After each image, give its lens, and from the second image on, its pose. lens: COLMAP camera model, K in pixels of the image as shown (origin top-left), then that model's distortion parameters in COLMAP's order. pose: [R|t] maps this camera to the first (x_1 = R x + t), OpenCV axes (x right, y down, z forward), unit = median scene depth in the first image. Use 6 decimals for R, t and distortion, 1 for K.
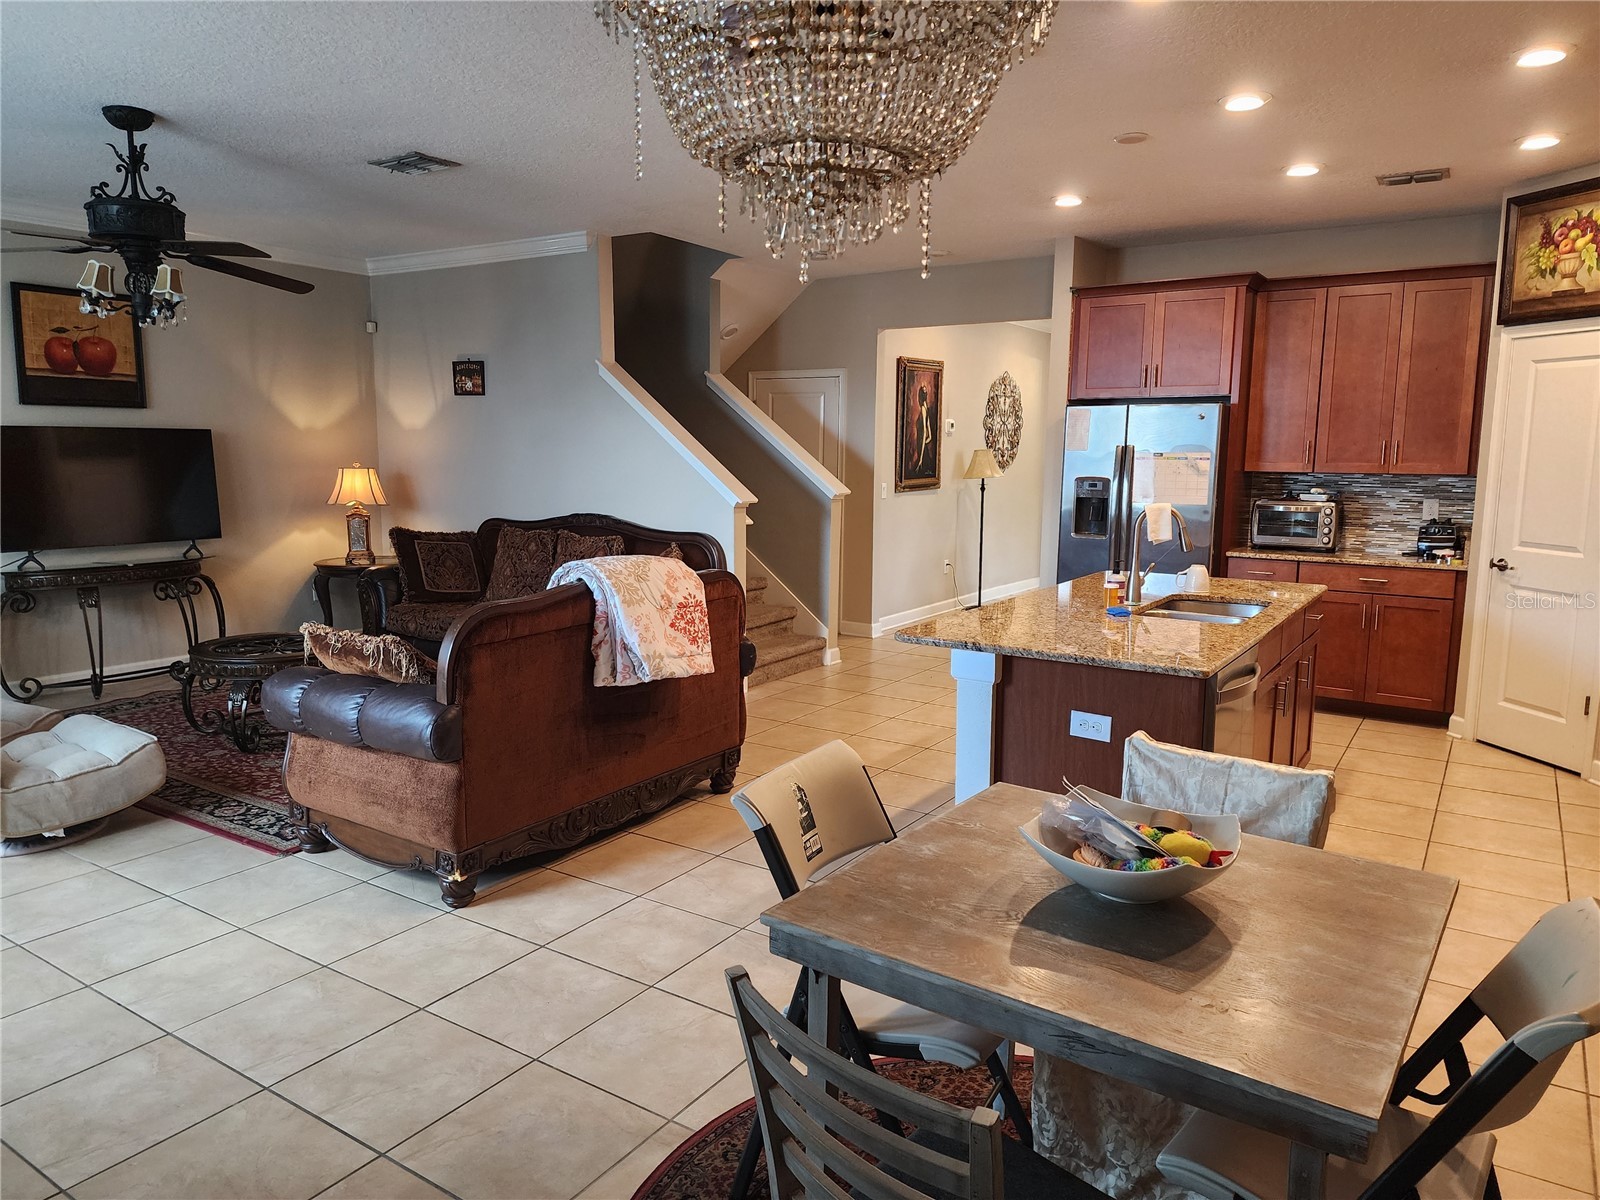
lens RADIAL K [[1074.5, 0, 805.0], [0, 1074.5, 579.9], [0, 0, 1]] dist [0.091926, -0.103505]
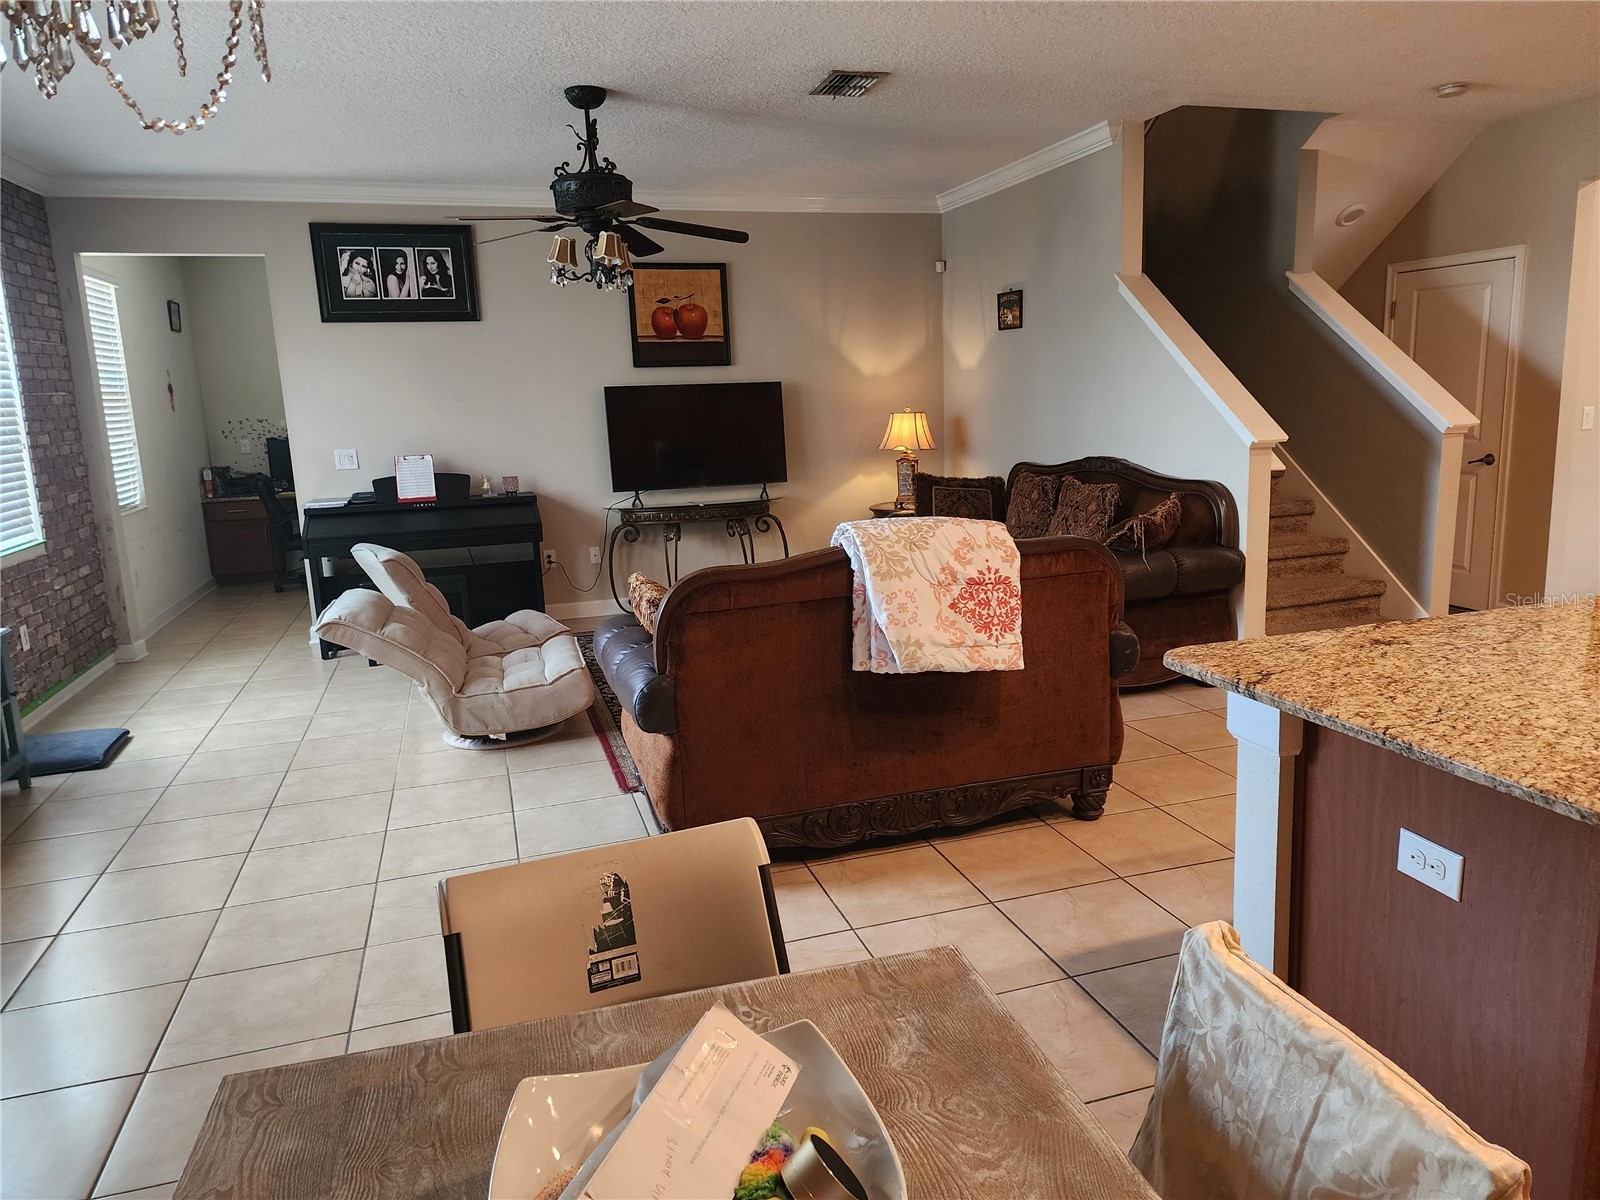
lens RADIAL K [[1074.5, 0, 805.0], [0, 1074.5, 579.9], [0, 0, 1]] dist [0.091926, -0.103505]
pose [[0.776852, 0.070010, -0.625779, 0.262108], [-0.032466, 0.996931, 0.071230, -0.027627], [0.628846, -0.035019, 0.776741, 0.277613]]
